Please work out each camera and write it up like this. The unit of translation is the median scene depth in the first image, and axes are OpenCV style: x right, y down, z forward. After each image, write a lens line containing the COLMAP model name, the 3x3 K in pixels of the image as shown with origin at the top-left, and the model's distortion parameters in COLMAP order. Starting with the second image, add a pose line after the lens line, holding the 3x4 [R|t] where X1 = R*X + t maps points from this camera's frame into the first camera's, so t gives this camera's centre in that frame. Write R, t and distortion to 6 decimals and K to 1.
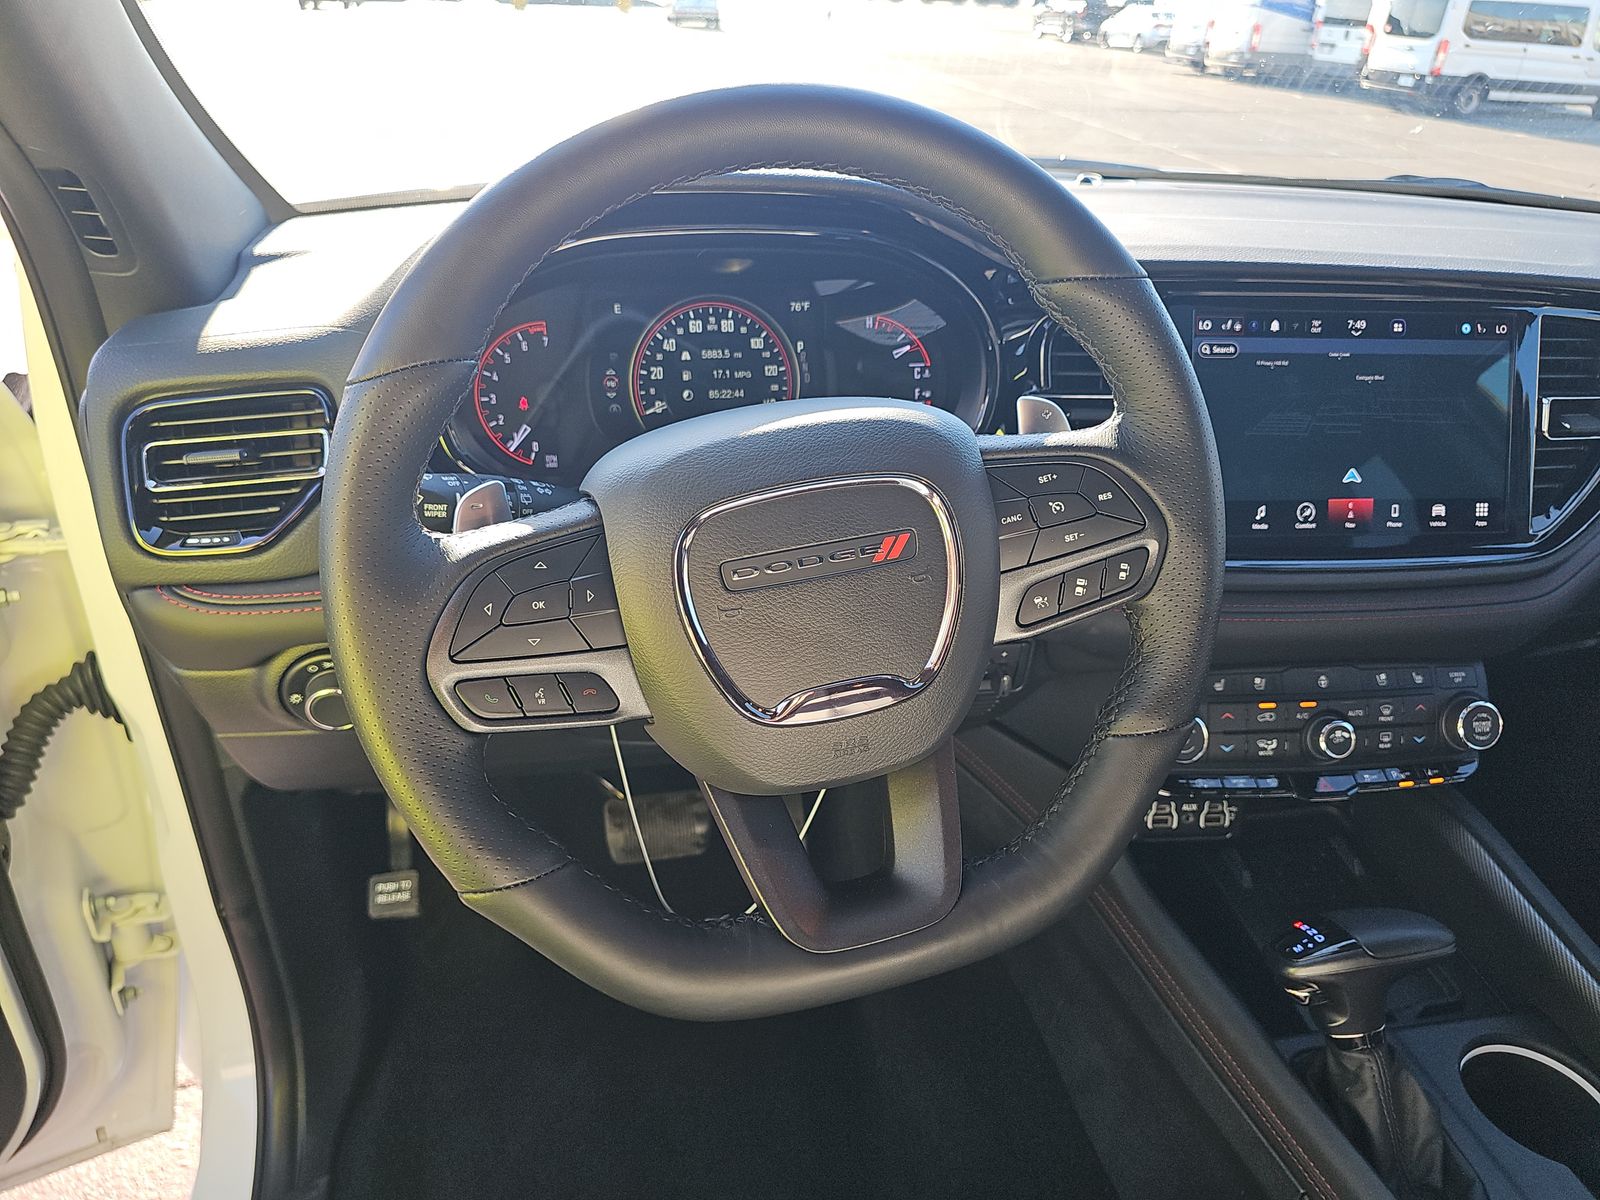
lens RADIAL K [[1078.6, 0, 833.3], [0, 1078.6, 590.5], [0, 0, 1]] dist [0.042796, -0.028590]
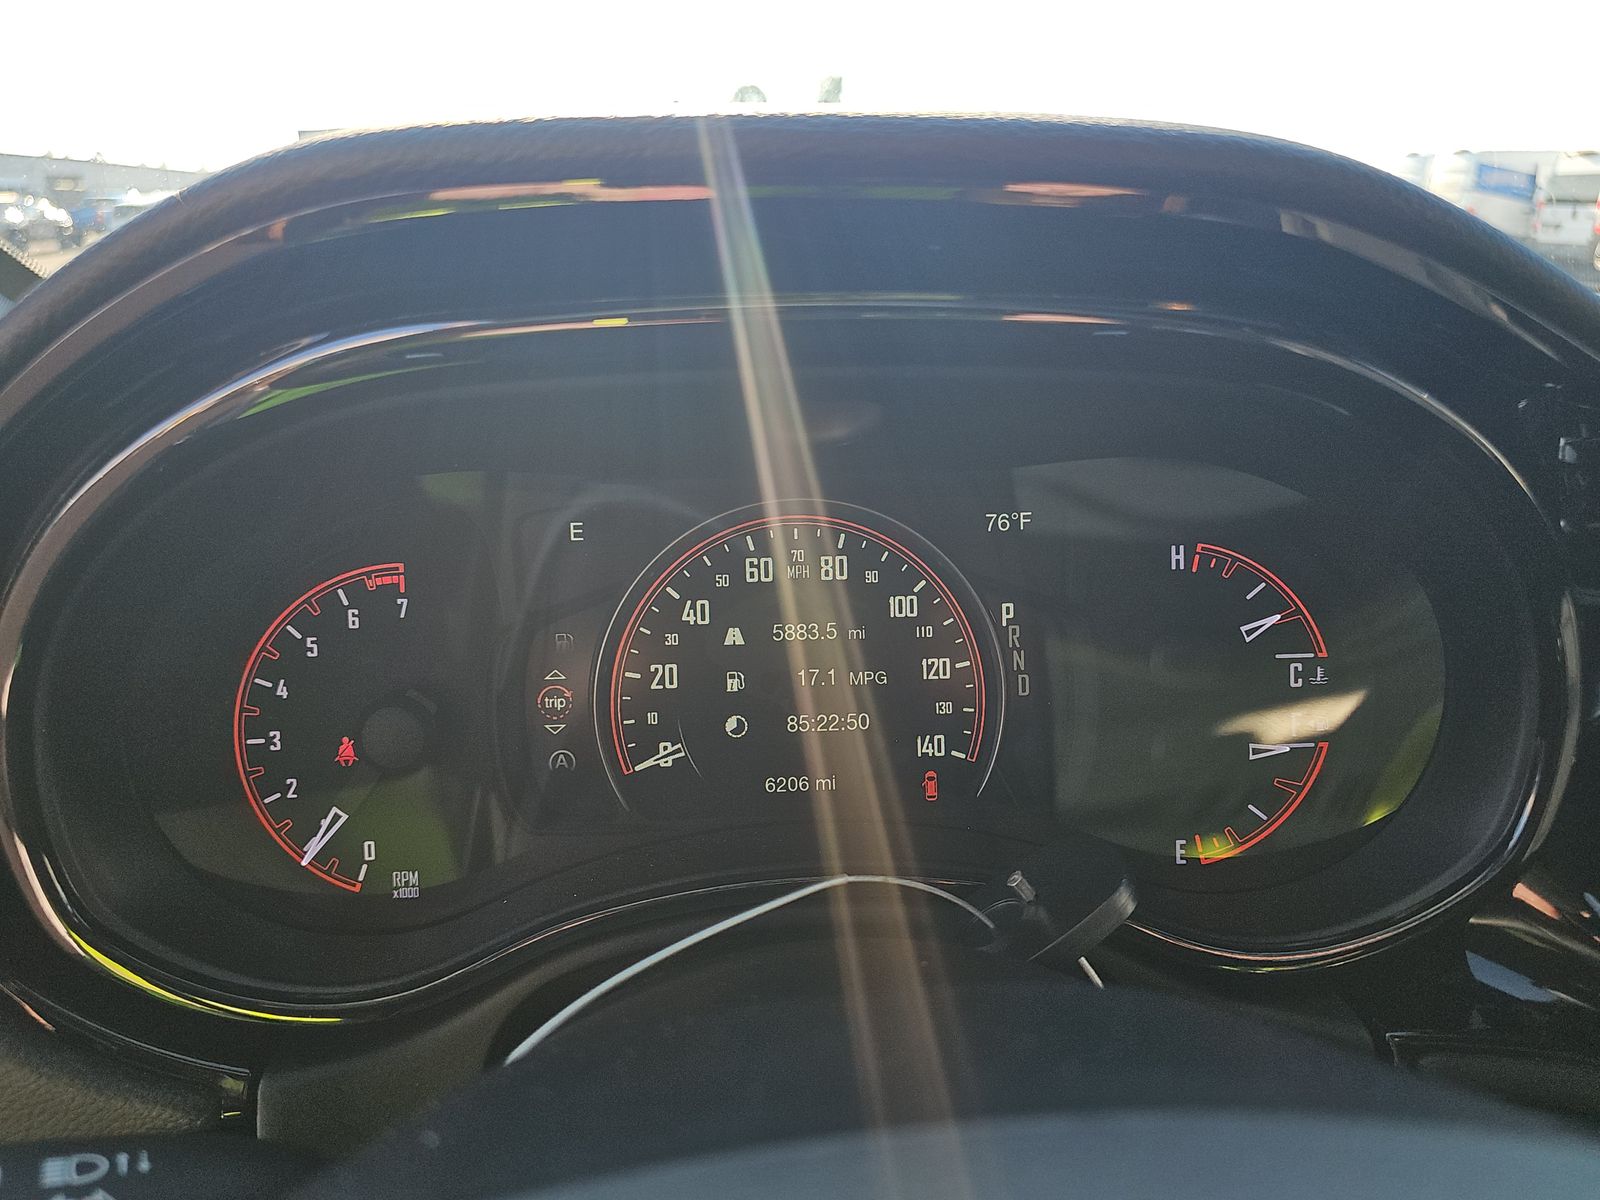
lens RADIAL K [[1078.6, 0, 791.5], [0, 1078.6, 596.8], [0, 0, 1]] dist [0.042796, -0.028590]
pose [[0.981218, 0.010415, -0.192619, -0.032230], [-0.042391, 0.985773, -0.162646, -0.160781], [0.188185, 0.167756, 0.967701, 0.578259]]
